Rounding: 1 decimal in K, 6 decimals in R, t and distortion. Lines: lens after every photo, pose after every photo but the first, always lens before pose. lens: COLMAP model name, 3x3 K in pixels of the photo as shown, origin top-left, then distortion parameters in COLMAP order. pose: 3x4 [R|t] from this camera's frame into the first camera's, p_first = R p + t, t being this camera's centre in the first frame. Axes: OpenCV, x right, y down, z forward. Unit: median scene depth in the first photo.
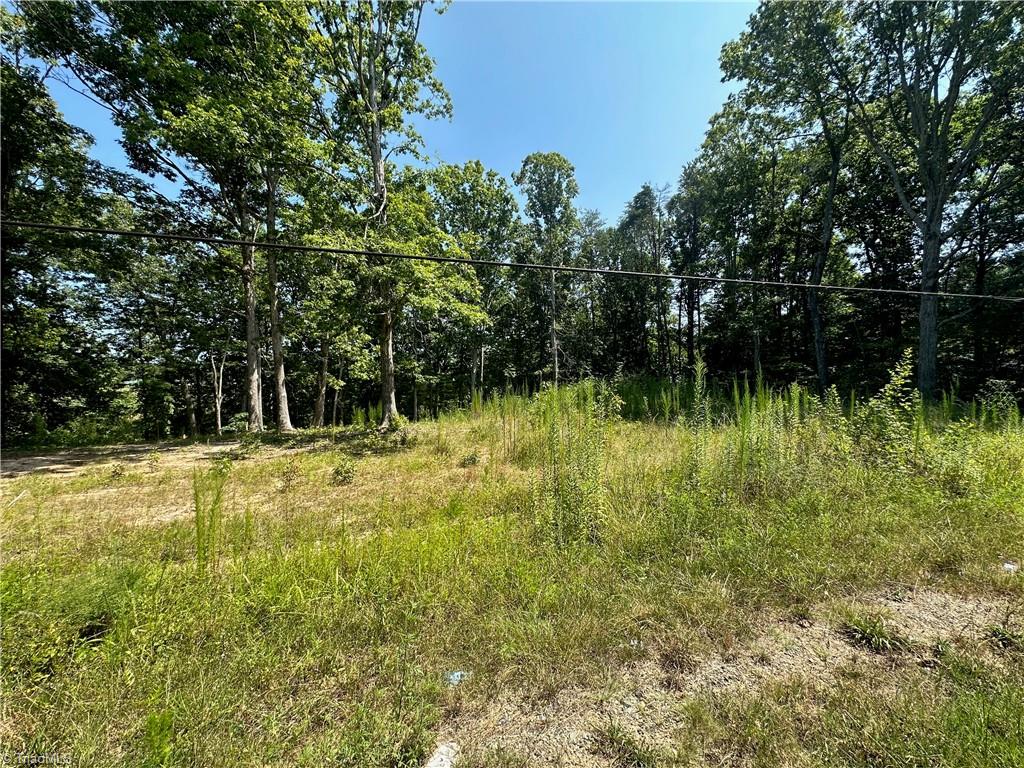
lens RADIAL K [[411.6, 0, 513.2], [0, 411.6, 382.5], [0, 0, 1]] dist [0.001426, 0.000579]
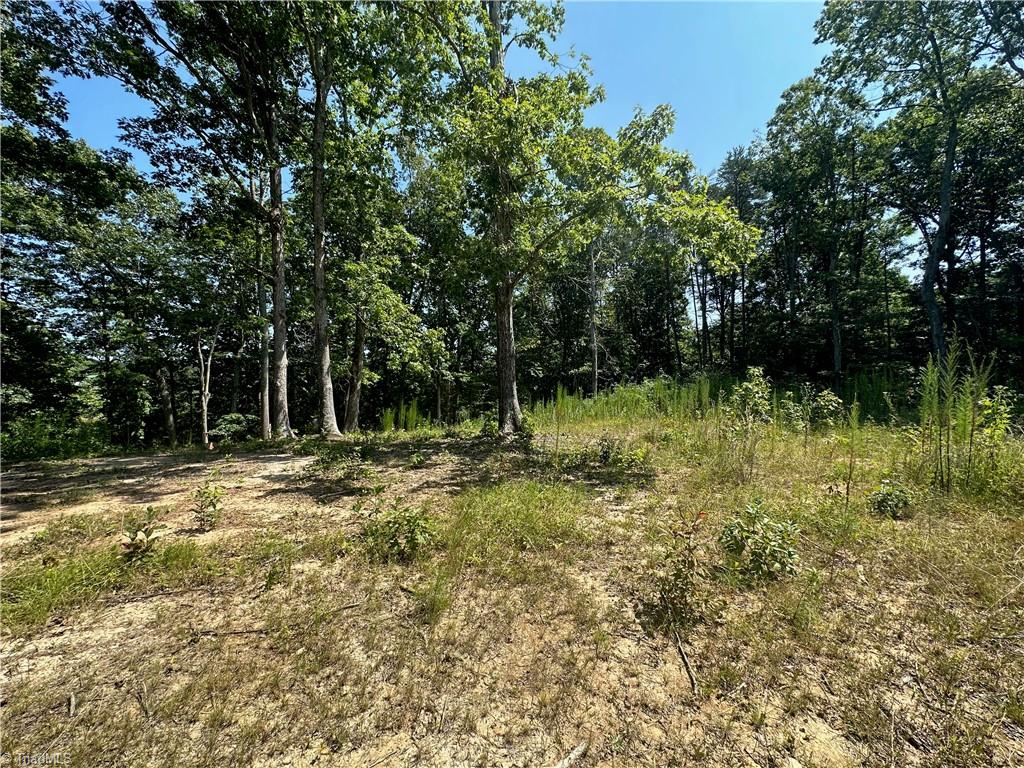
lens RADIAL K [[411.6, 0, 514.8], [0, 411.6, 381.7], [0, 0, 1]] dist [0.001426, 0.000579]
pose [[0.997873, 0.014028, 0.063658, -0.151967], [-0.013071, 0.999796, -0.015419, 0.015268], [-0.063861, 0.014555, 0.997853, 0.140908]]
